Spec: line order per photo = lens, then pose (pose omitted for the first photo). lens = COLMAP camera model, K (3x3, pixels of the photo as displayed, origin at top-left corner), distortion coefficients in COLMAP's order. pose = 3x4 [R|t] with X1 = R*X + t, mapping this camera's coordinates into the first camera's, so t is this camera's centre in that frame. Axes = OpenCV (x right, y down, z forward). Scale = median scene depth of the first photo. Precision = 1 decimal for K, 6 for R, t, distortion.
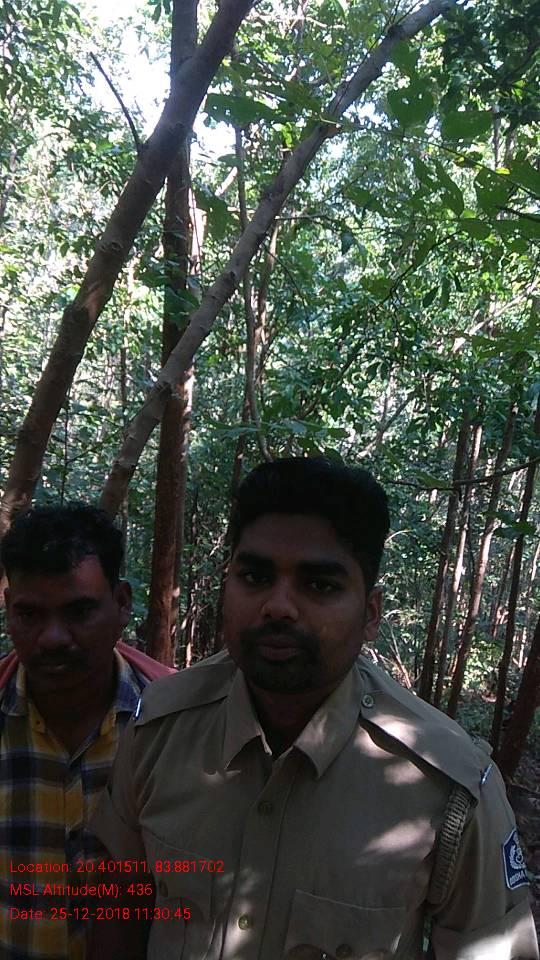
lens RADIAL K [[739.7, 0, 264.9], [0, 739.7, 476.8], [0, 0, 1]] dist [0.130883, -0.225517]
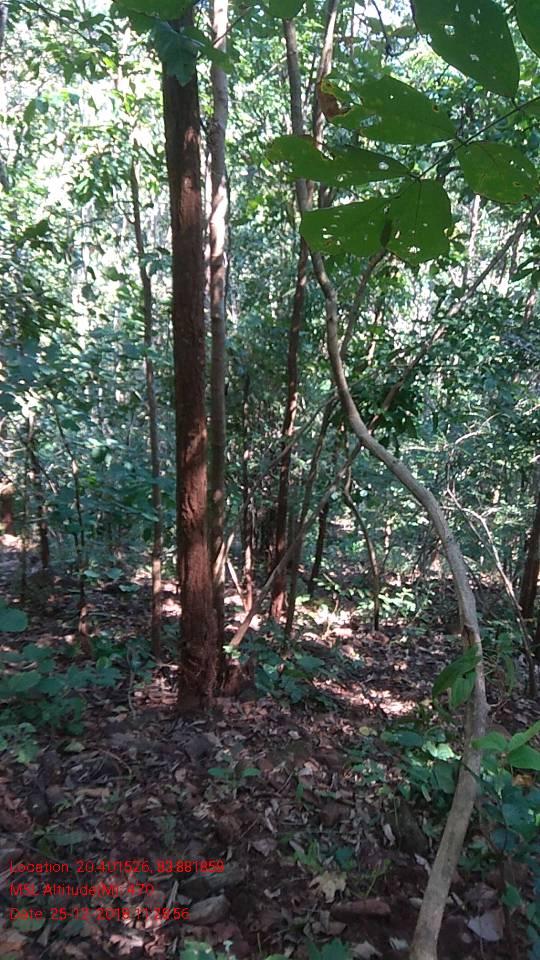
lens RADIAL K [[739.7, 0, 264.9], [0, 739.7, 476.8], [0, 0, 1]] dist [0.130883, -0.225517]
pose [[0.995745, -0.029650, -0.087247, -0.002545], [0.041134, 0.990272, 0.132926, 0.033994], [0.082457, -0.135950, 0.987278, 0.234464]]
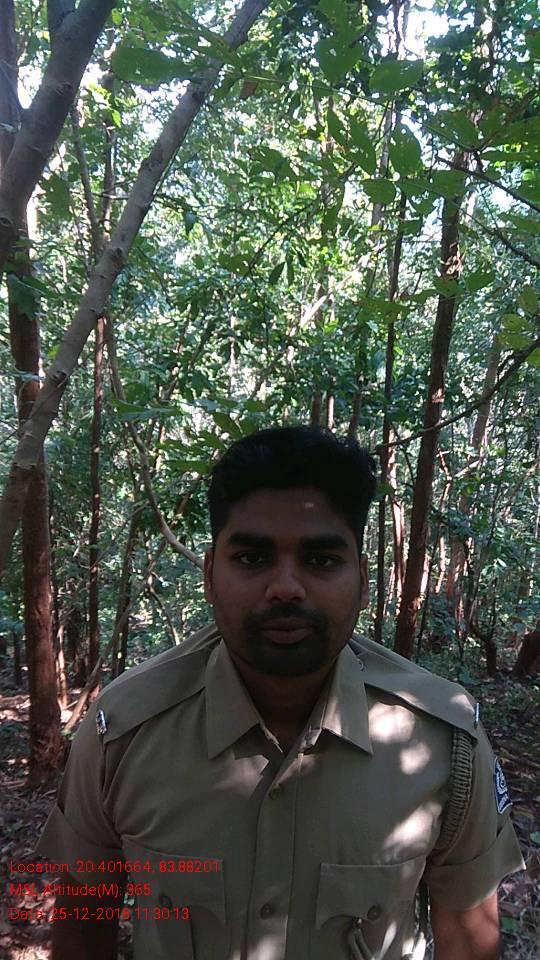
lens RADIAL K [[739.7, 0, 264.9], [0, 739.7, 476.8], [0, 0, 1]] dist [0.130883, -0.225517]
pose [[0.972161, -0.109768, 0.207010, -0.035353], [0.105642, 0.993923, 0.030919, 0.000323], [-0.209146, -0.008189, 0.977850, 0.015131]]
